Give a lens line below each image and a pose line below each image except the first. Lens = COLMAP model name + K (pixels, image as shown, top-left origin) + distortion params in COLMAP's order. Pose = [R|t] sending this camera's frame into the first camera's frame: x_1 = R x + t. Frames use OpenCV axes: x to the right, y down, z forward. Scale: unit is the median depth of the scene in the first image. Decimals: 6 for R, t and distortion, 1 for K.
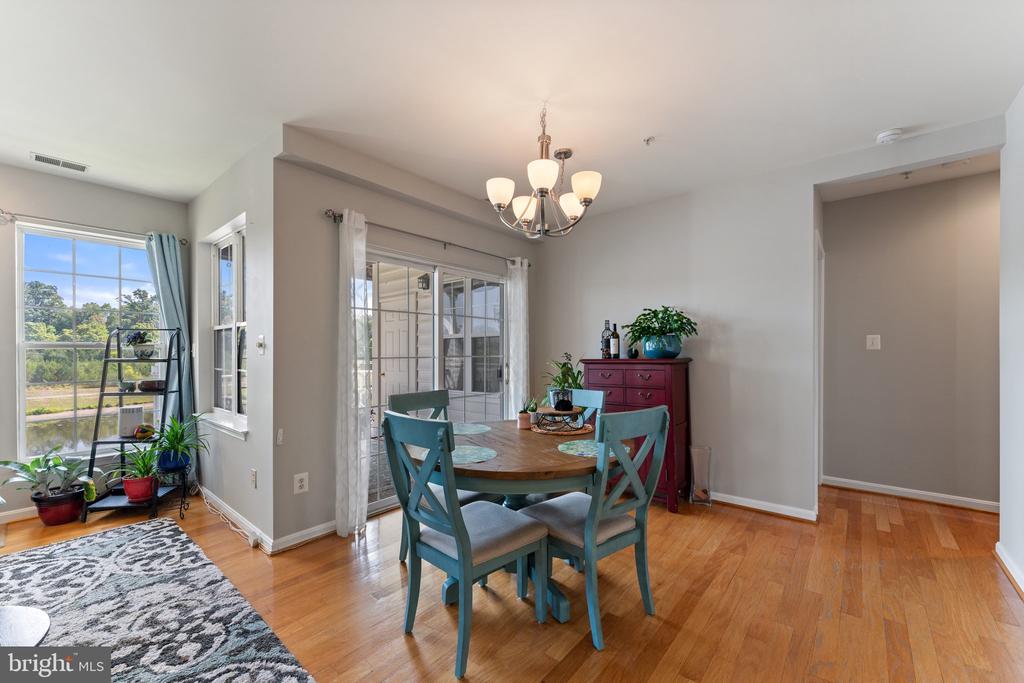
lens RADIAL K [[411.4, 0, 507.7], [0, 411.4, 353.1], [0, 0, 1]] dist [0.000830, -0.000064]
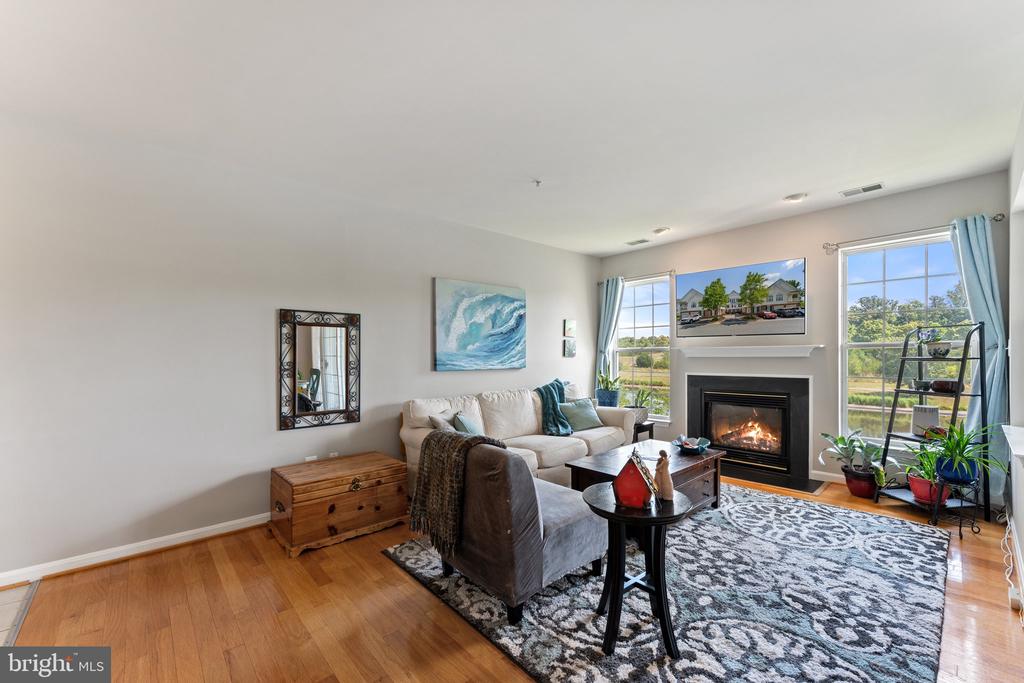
lens RADIAL K [[416.1, 0, 513.7], [0, 416.1, 358.8], [0, 0, 1]] dist [-0.000541, 0.000036]
pose [[-0.130311, 0.011595, -0.991405, 0.262364], [0.009064, 0.999904, 0.010503, -0.003377], [0.991432, -0.007618, -0.130403, 0.200493]]
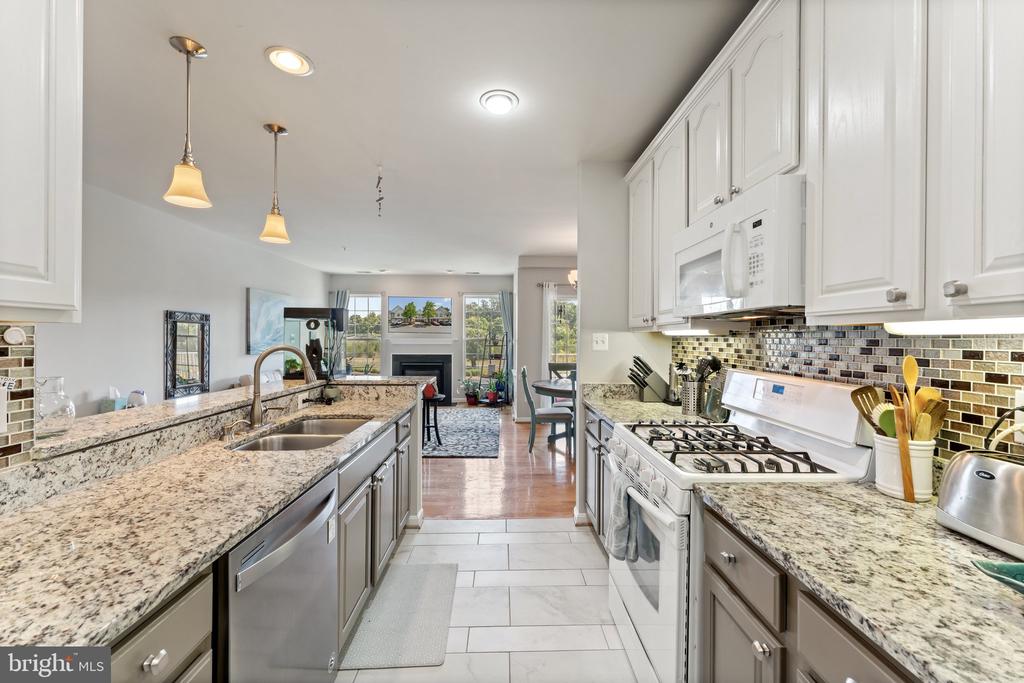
lens RADIAL K [[409.0, 0, 511.1], [0, 409.0, 339.8], [0, 0, 1]] dist [0.000185, -0.000064]
pose [[0.669606, 0.009236, -0.742659, 1.297394], [-0.005608, 0.999957, 0.007381, -0.047061], [0.742695, -0.000778, 0.669629, -0.734677]]
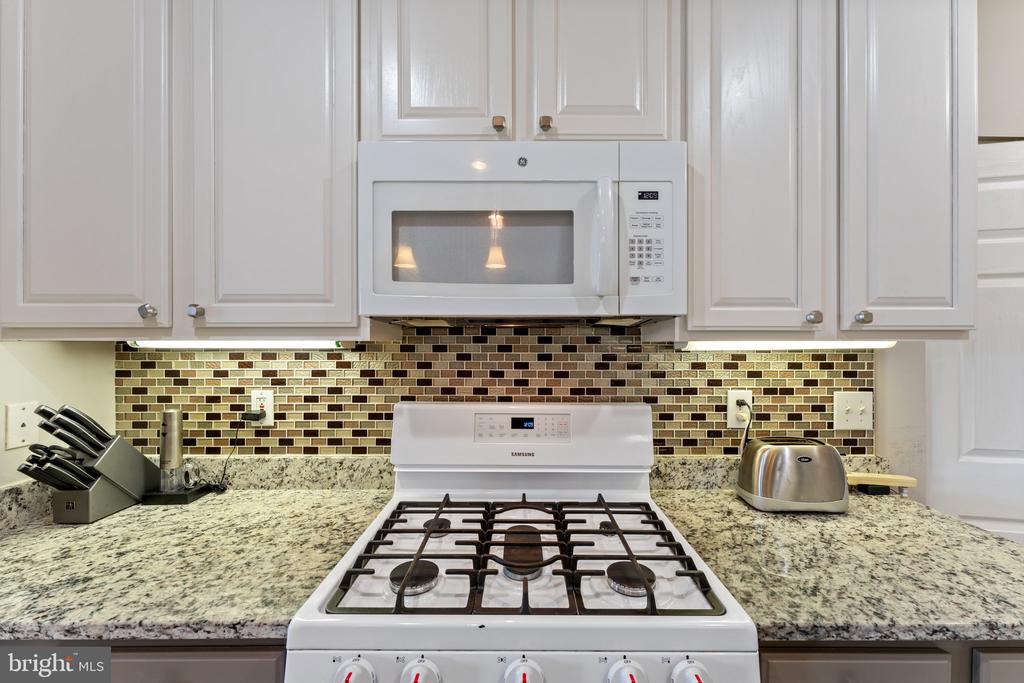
lens RADIAL K [[414.6, 0, 522.3], [0, 414.6, 340.3], [0, 0, 1]] dist [-0.001381, -0.000171]
pose [[0.752790, 0.003172, 0.658253, 0.777309], [-0.001315, 0.999994, -0.003315, -0.061748], [-0.658259, 0.001630, 0.752790, -0.348588]]
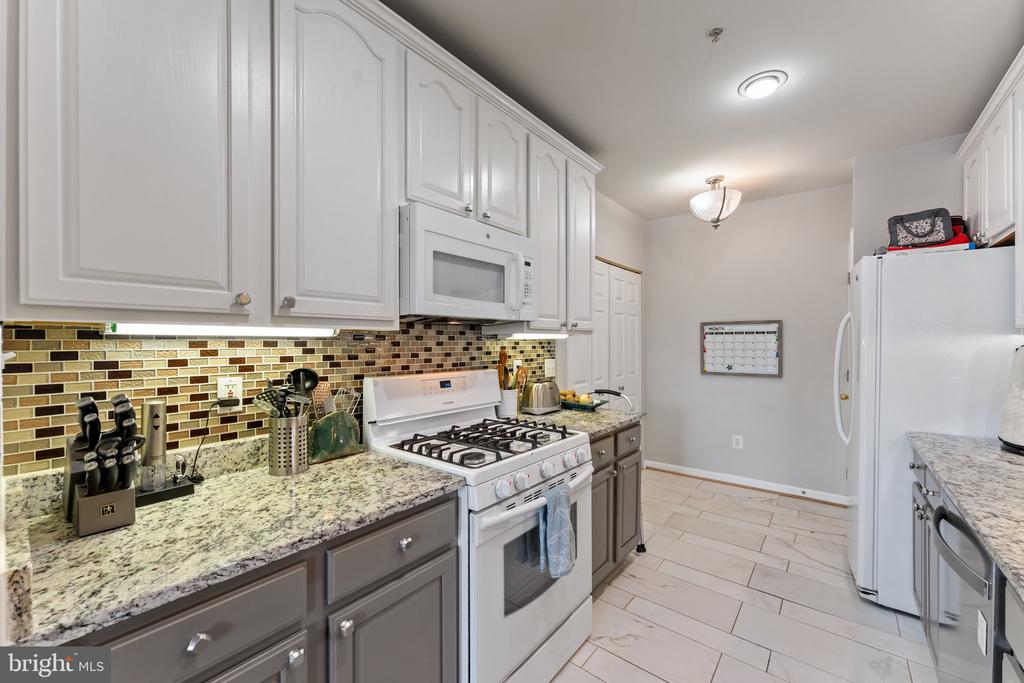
lens RADIAL K [[409.0, 0, 511.1], [0, 409.0, 339.8], [0, 0, 1]] dist [0.000185, -0.000064]
pose [[-0.035325, 0.005088, 0.999363, 0.326207], [0.000916, 0.999987, -0.005059, -0.045152], [-0.999375, 0.000736, -0.035329, -0.077699]]
